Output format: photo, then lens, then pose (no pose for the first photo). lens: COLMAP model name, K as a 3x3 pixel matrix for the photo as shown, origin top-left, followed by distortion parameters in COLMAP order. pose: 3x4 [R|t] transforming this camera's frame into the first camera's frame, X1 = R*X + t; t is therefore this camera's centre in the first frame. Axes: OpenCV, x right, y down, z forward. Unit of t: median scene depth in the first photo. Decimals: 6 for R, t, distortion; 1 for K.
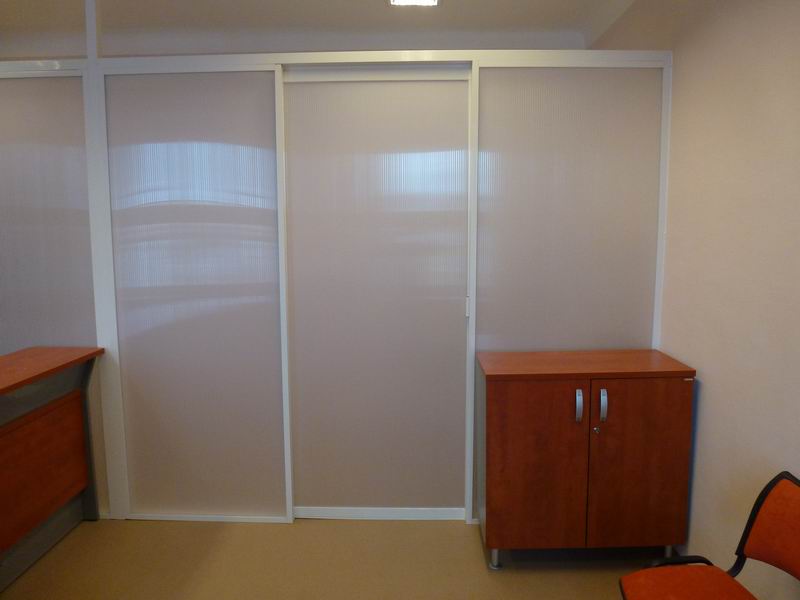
lens RADIAL K [[568.8, 0, 392.1], [0, 568.8, 302.2], [0, 0, 1]] dist [-0.045209, 0.015476]
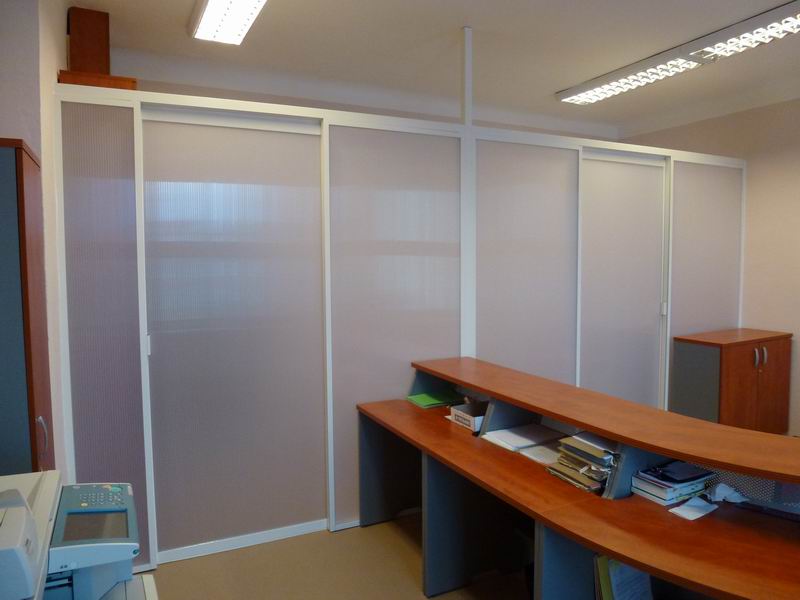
lens RADIAL K [[568.8, 0, 397.9], [0, 568.8, 300.4], [0, 0, 1]] dist [-0.045209, 0.015476]
pose [[0.879496, -0.039884, 0.474233, -1.296852], [0.060139, 0.997808, -0.027613, -0.014682], [-0.472092, 0.052805, 0.879966, -0.031573]]
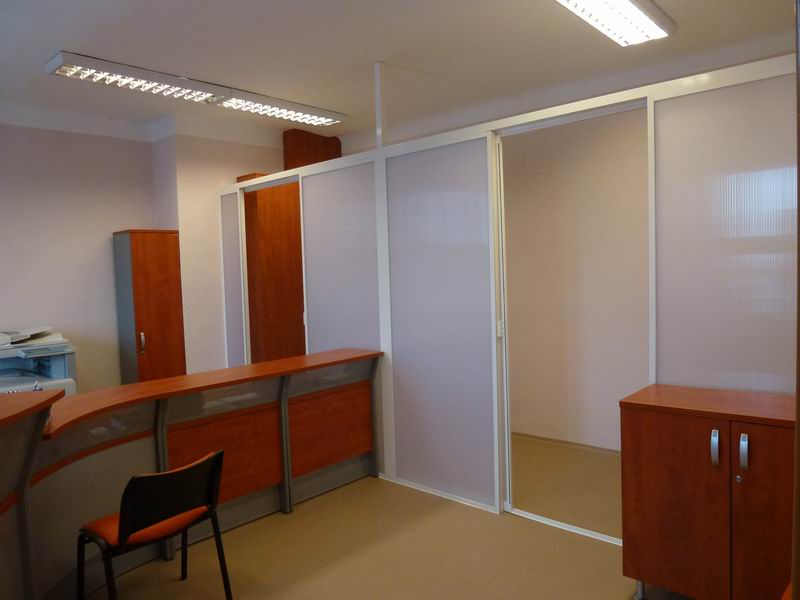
lens RADIAL K [[568.8, 0, 404.1], [0, 568.8, 302.0], [0, 0, 1]] dist [-0.045209, 0.015476]
pose [[0.758858, 0.018435, -0.650995, 0.462873], [-0.049714, 0.998322, -0.029680, -0.002420], [0.649356, 0.054886, 0.758502, -0.039330]]
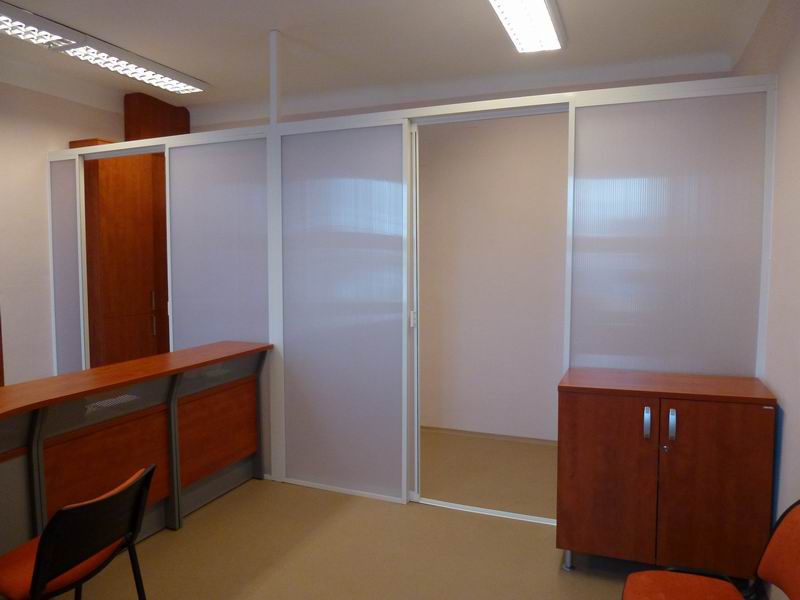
lens RADIAL K [[568.8, 0, 397.2], [0, 568.8, 300.7], [0, 0, 1]] dist [-0.045209, 0.015476]
pose [[0.934415, 0.032335, -0.354716, 0.224516], [-0.047461, 0.998293, -0.034023, 0.013200], [0.353010, 0.048626, 0.934355, -0.126620]]
